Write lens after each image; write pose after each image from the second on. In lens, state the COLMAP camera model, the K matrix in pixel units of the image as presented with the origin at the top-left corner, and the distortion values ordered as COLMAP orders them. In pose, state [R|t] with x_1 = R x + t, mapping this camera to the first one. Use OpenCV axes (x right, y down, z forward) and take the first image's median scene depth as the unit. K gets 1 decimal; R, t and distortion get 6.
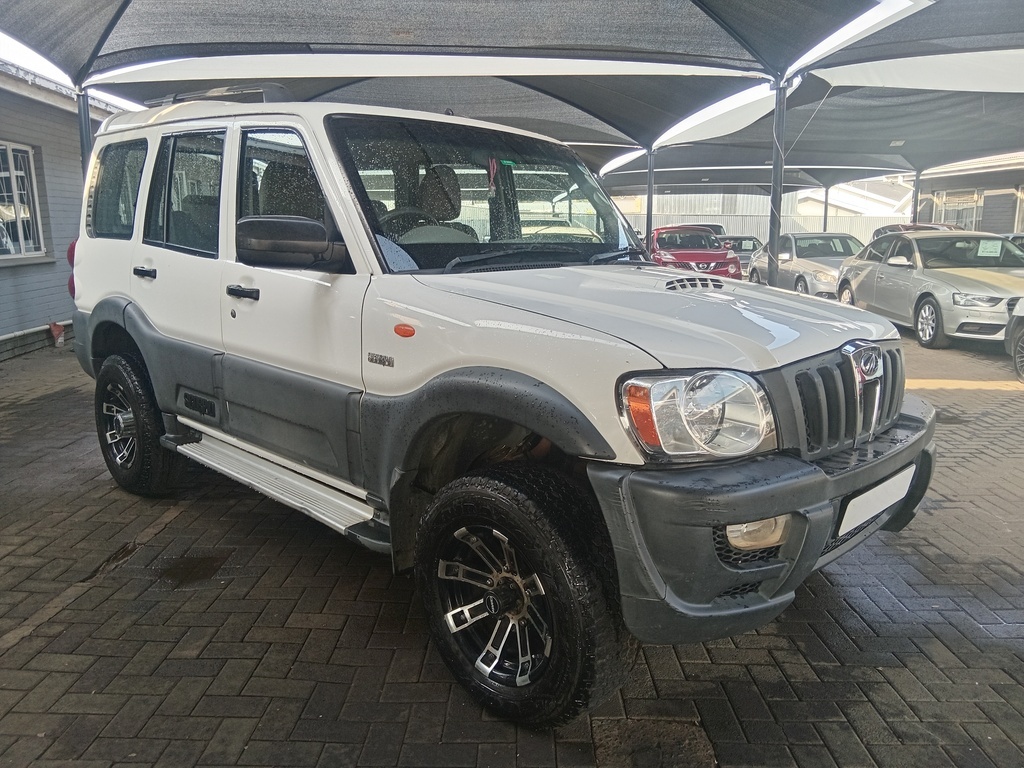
lens RADIAL K [[778.0, 0, 507.9], [0, 778.0, 376.9], [0, 0, 1]] dist [0.007240, -0.025851]
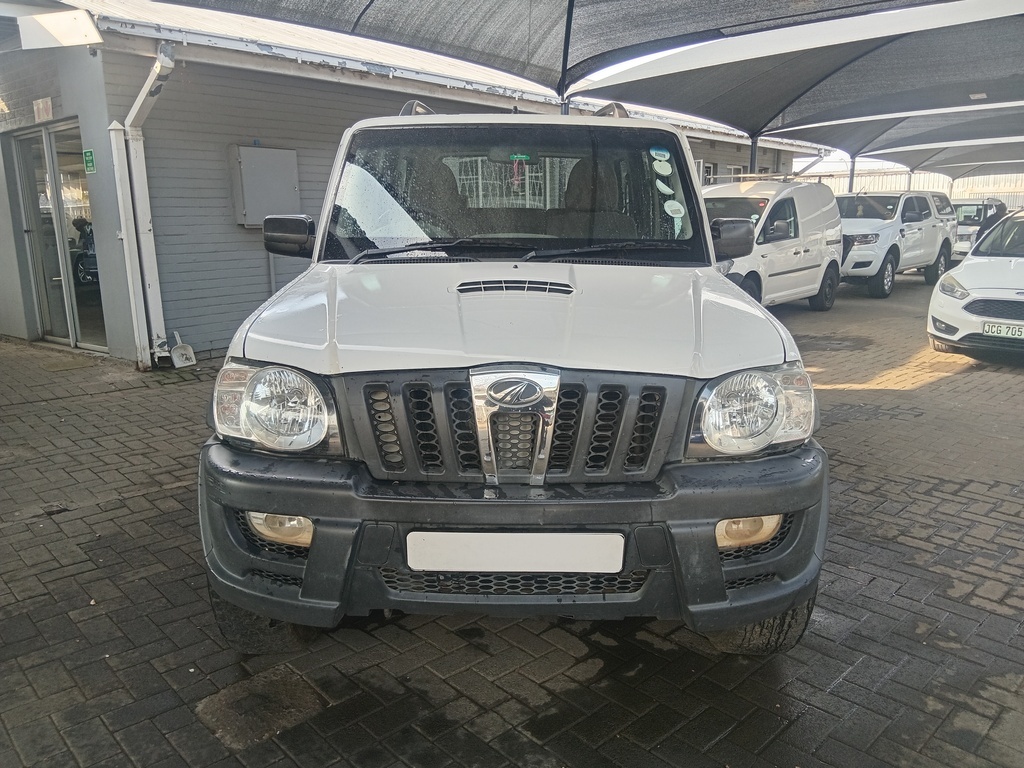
lens RADIAL K [[778.0, 0, 508.2], [0, 778.0, 394.5], [0, 0, 1]] dist [0.007240, -0.025851]
pose [[0.707307, 0.150988, -0.690593, 0.309000], [-0.124412, 0.988263, 0.088645, -0.025334], [0.695872, 0.023219, 0.717790, 0.120063]]
